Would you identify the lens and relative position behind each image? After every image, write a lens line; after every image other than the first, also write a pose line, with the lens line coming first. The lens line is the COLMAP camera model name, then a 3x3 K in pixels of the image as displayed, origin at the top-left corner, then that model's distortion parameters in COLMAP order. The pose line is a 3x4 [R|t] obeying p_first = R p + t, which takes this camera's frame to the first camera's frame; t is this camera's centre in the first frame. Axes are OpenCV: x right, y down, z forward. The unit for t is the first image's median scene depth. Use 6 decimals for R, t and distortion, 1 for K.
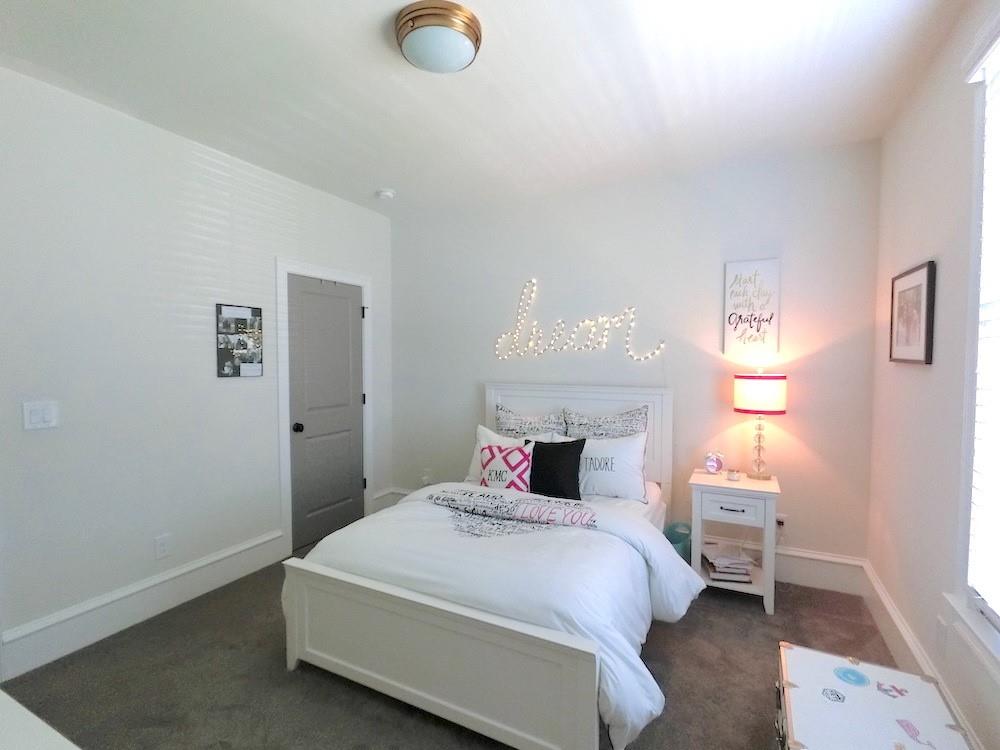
lens RADIAL K [[474.4, 0, 500.5], [0, 474.4, 377.7], [0, 0, 1]] dist [-0.000184, -0.005157]
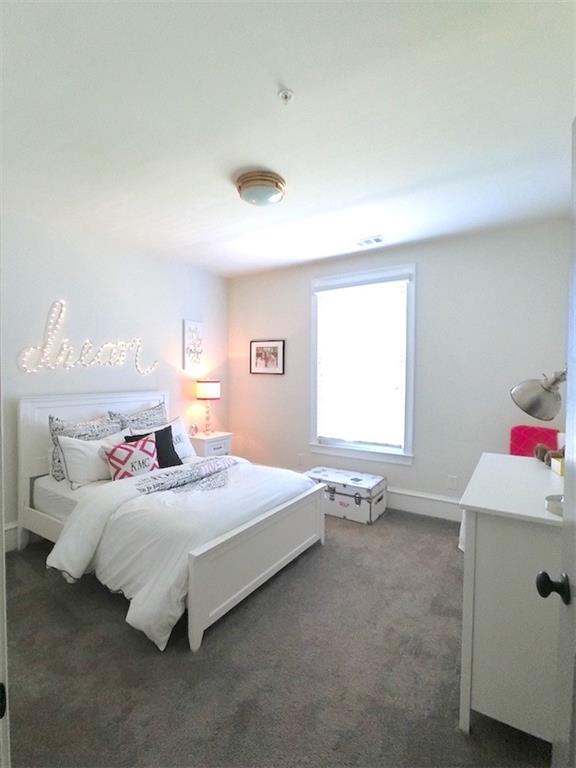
lens RADIAL K [[364.4, 0, 287.8], [0, 364.4, 380.8], [0, 0, 1]] dist [-0.000184, -0.005157]
pose [[0.109725, -0.021345, 0.993733, -0.801762], [0.037276, 0.999154, 0.017345, -0.016311], [-0.993263, 0.035139, 0.110428, 0.428024]]
